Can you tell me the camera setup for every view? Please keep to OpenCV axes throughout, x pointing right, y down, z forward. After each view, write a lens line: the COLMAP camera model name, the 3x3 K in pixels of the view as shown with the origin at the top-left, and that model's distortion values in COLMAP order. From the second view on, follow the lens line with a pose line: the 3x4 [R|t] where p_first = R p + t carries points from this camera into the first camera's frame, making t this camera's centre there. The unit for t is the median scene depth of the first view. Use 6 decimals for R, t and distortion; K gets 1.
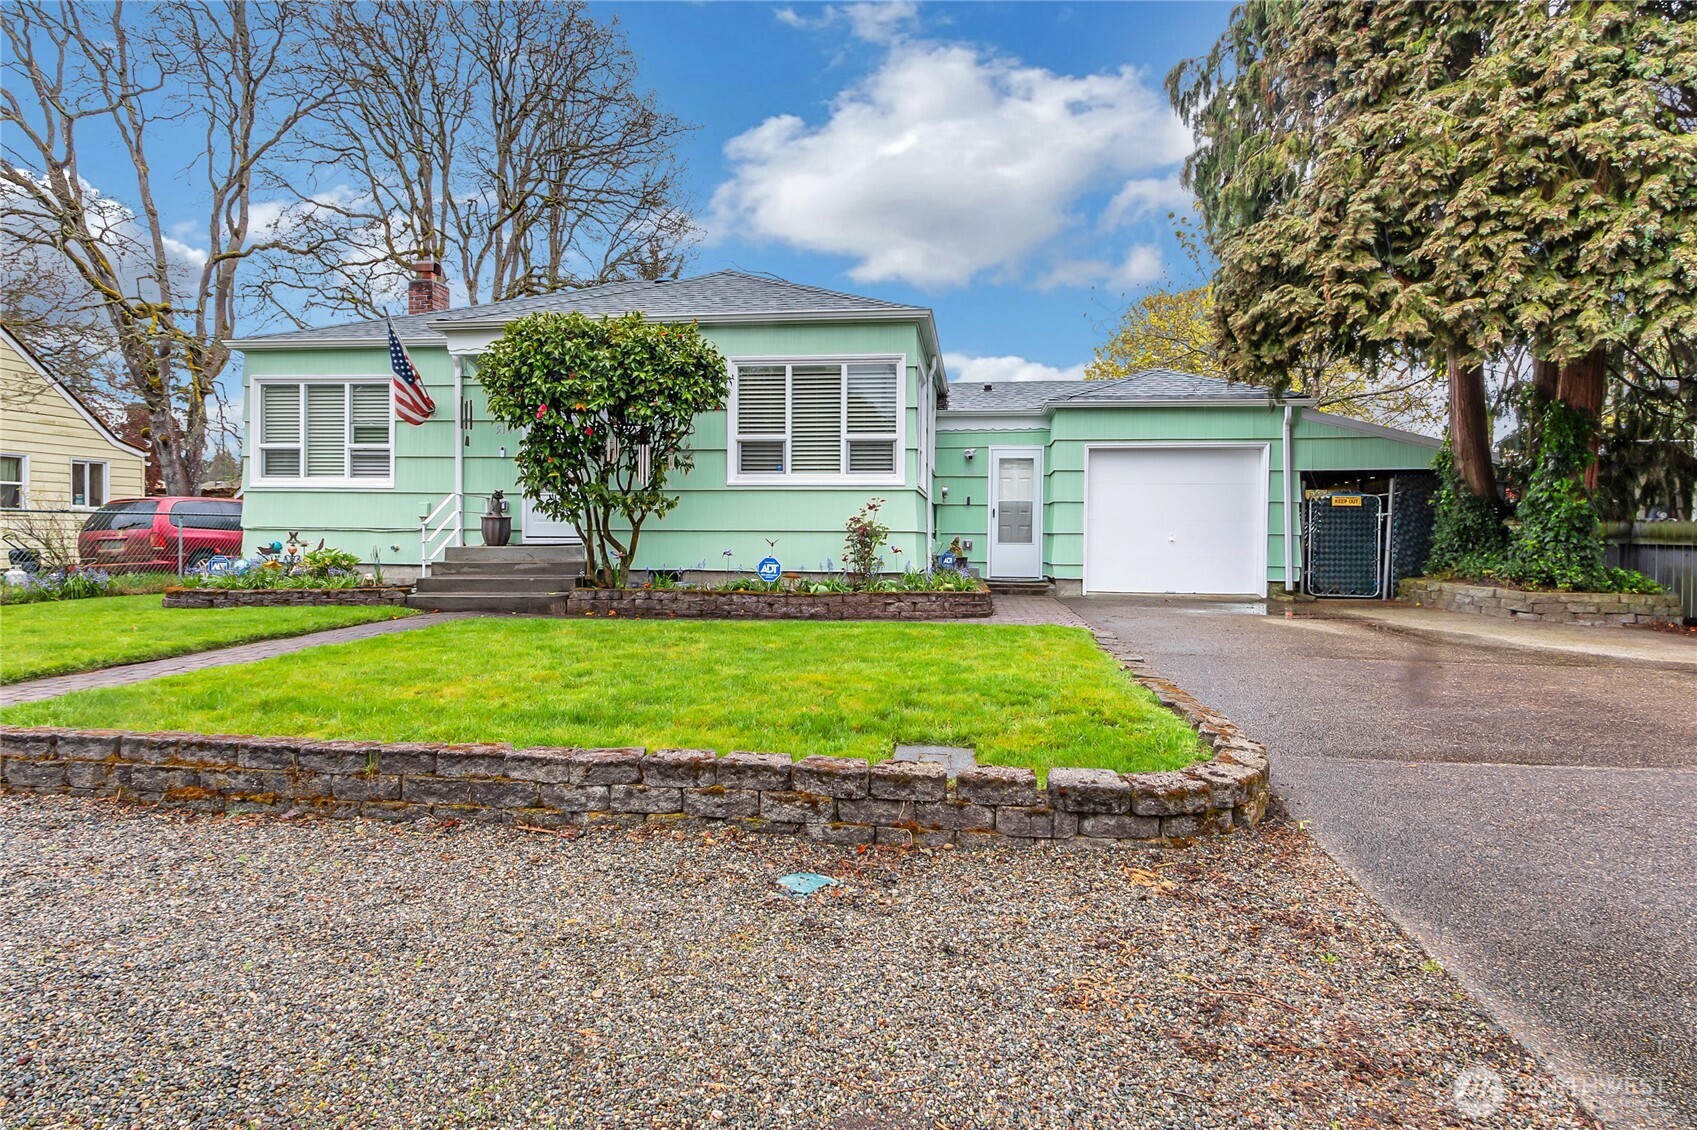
lens RADIAL K [[956.3, 0, 848.5], [0, 956.3, 565.0], [0, 0, 1]] dist [0.008107, -0.001082]
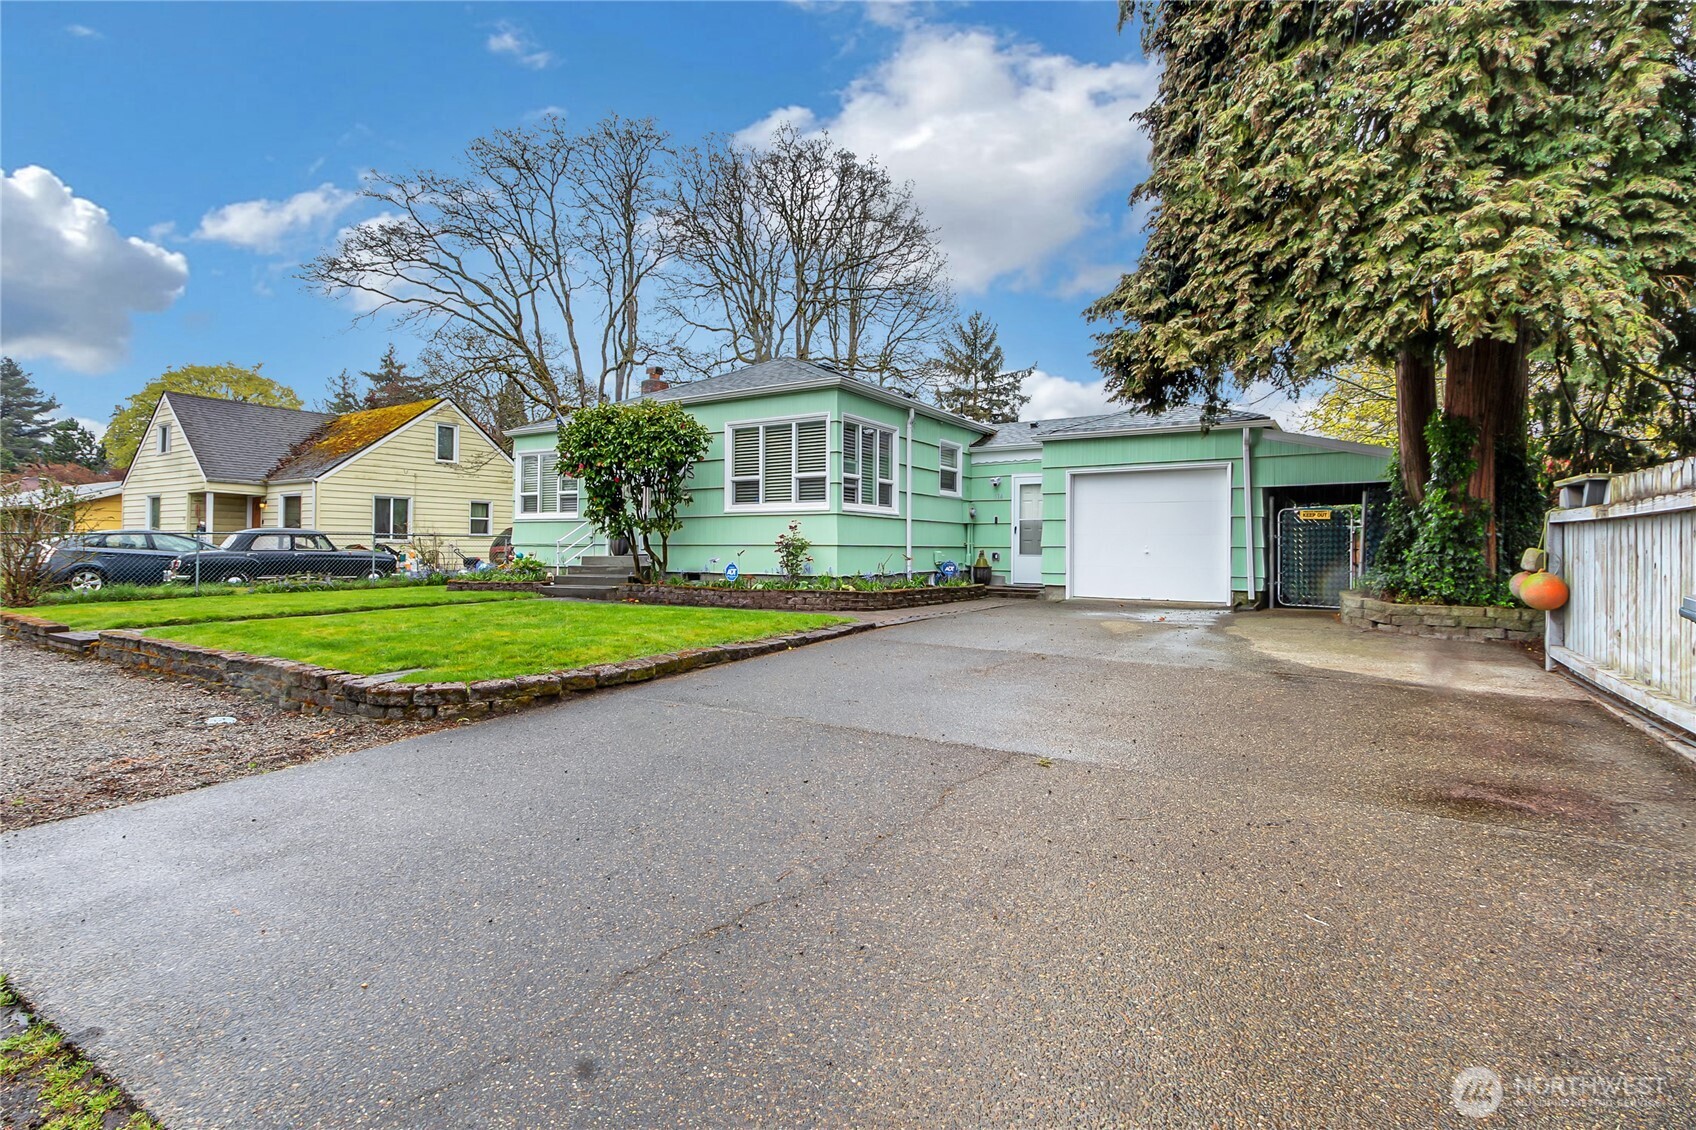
lens RADIAL K [[795.7, 0, 850.4], [0, 795.7, 550.3], [0, 0, 1]] dist [-0.000586, 0.000677]
pose [[0.909098, -0.000598, -0.416583, 0.537885], [-0.012435, 0.999514, -0.028570, 0.003314], [0.416397, 0.031153, 0.908649, 0.008856]]
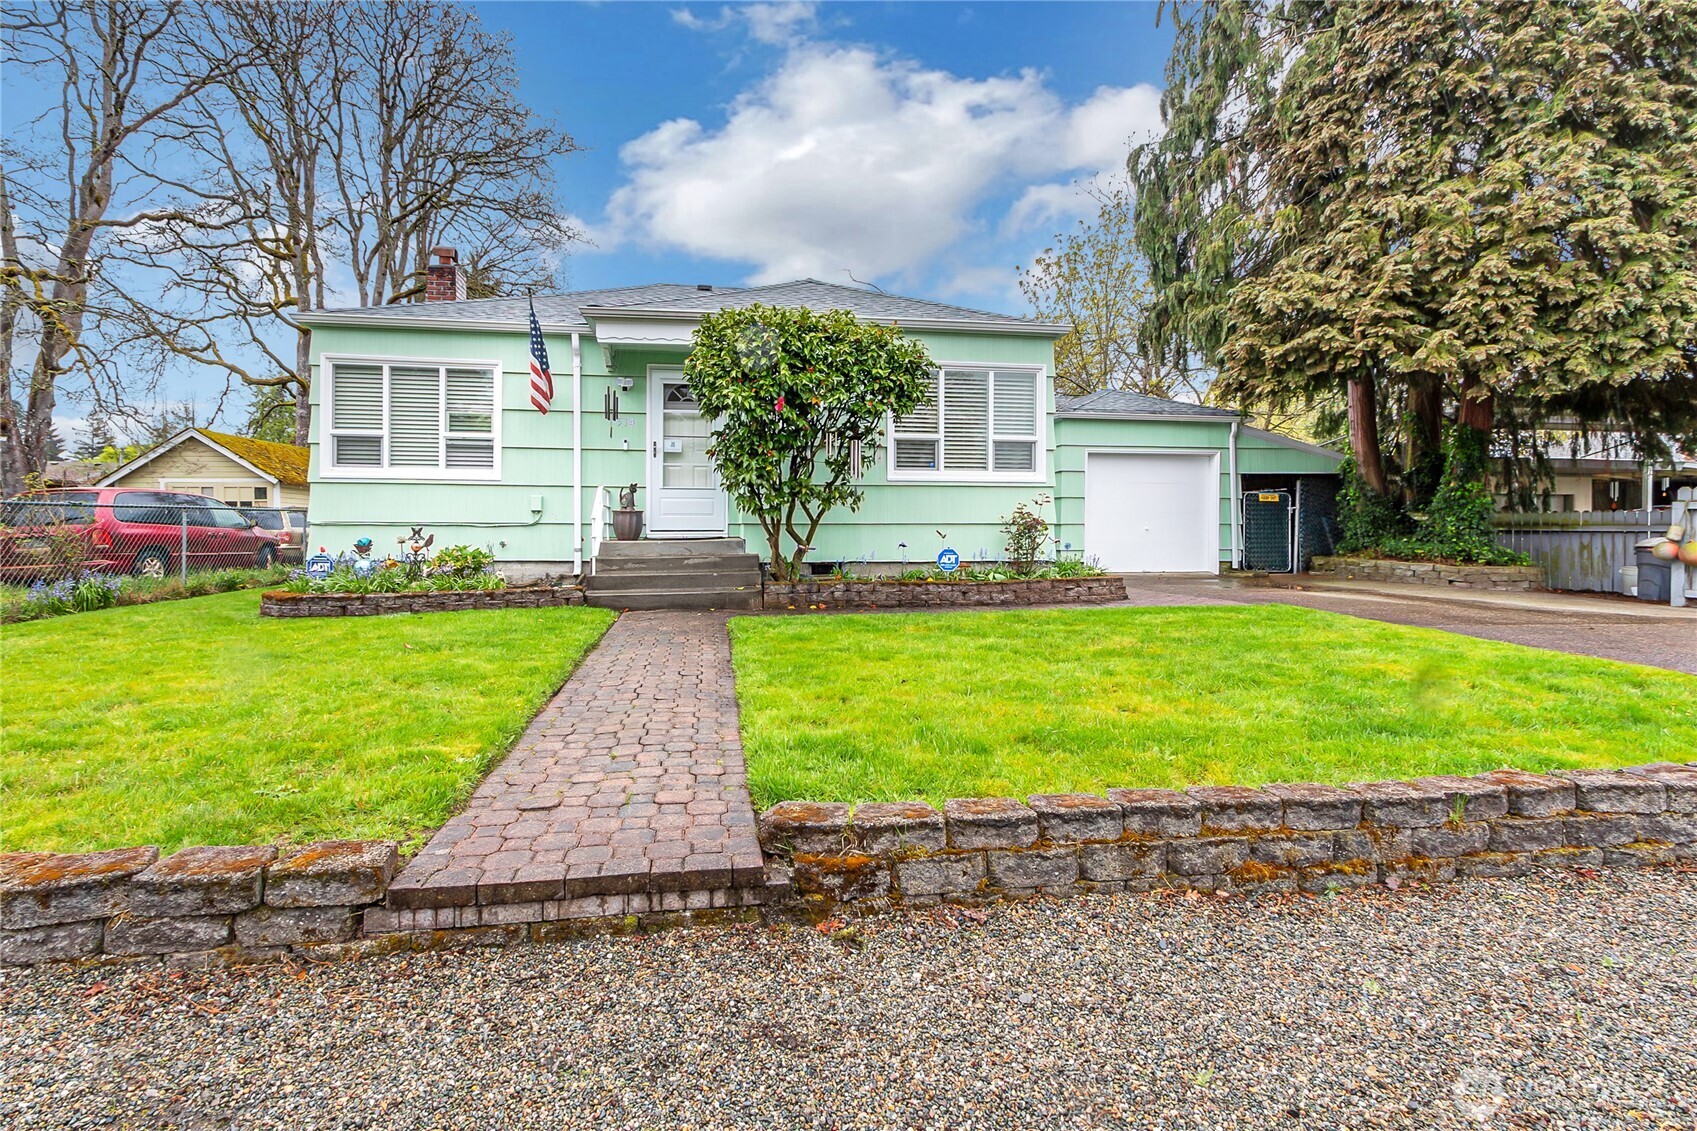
lens RADIAL K [[800.0, 0, 837.0], [0, 800.0, 542.7], [0, 0, 1]] dist [0.002030, 0.000185]
pose [[0.959777, -0.012013, 0.280506, -0.432145], [0.014042, 0.999888, -0.005223, -0.011169], [-0.280412, 0.008952, 0.959838, 0.169501]]
